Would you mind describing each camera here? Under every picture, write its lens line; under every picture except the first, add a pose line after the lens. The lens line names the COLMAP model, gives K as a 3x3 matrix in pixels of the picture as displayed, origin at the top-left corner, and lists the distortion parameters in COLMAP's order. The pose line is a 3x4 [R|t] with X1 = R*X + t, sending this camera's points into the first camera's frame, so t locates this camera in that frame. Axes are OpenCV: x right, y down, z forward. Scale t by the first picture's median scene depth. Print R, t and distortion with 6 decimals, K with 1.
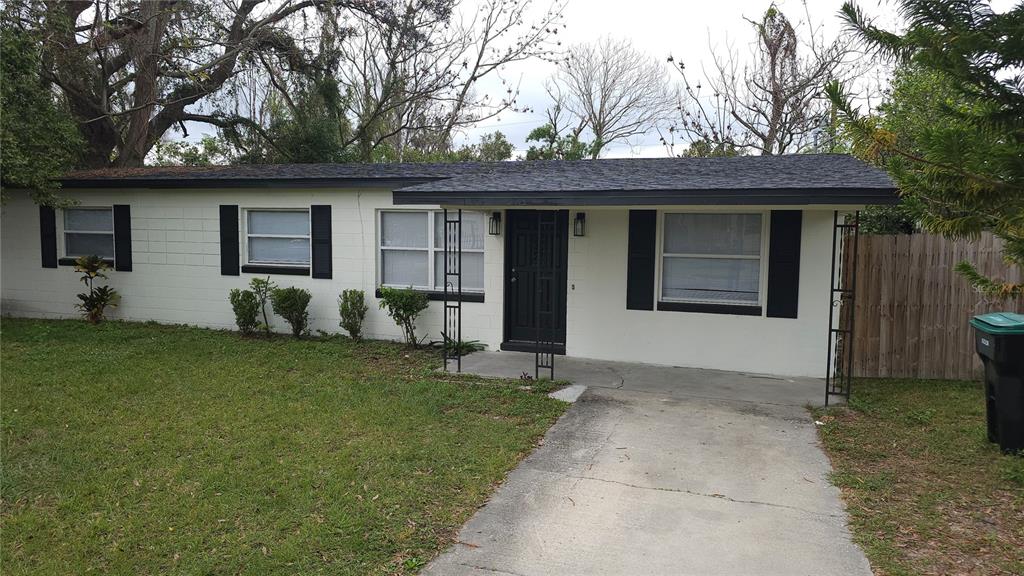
lens RADIAL K [[676.0, 0, 512.9], [0, 676.0, 287.4], [0, 0, 1]] dist [0.032936, -0.013996]
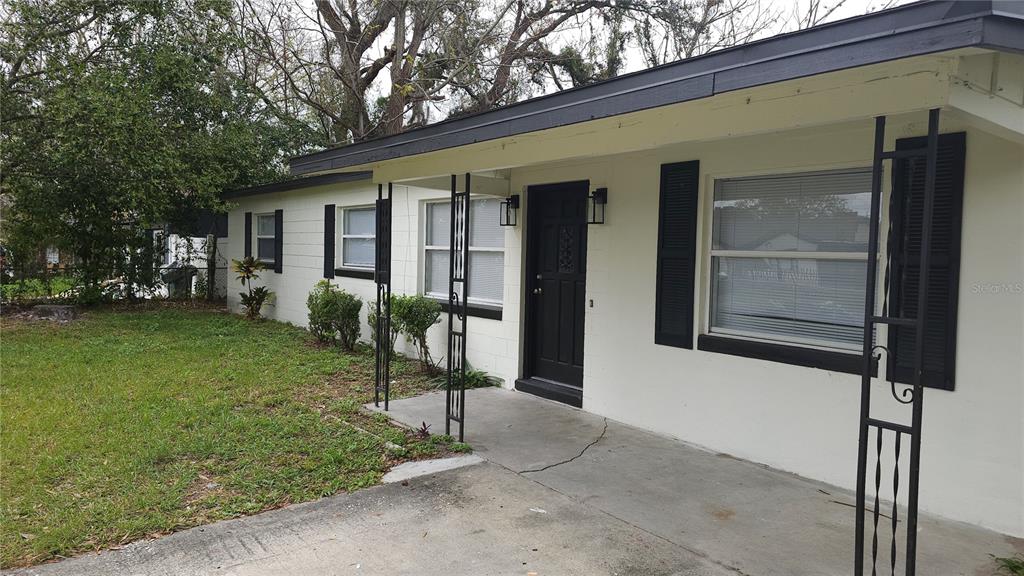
lens RADIAL K [[676.0, 0, 511.5], [0, 676.0, 284.2], [0, 0, 1]] dist [0.032936, -0.013996]
pose [[0.842843, 0.033073, -0.537142, 0.362728], [-0.059055, 0.997766, -0.031230, 0.005605], [0.534909, 0.058043, 0.842913, 0.398033]]
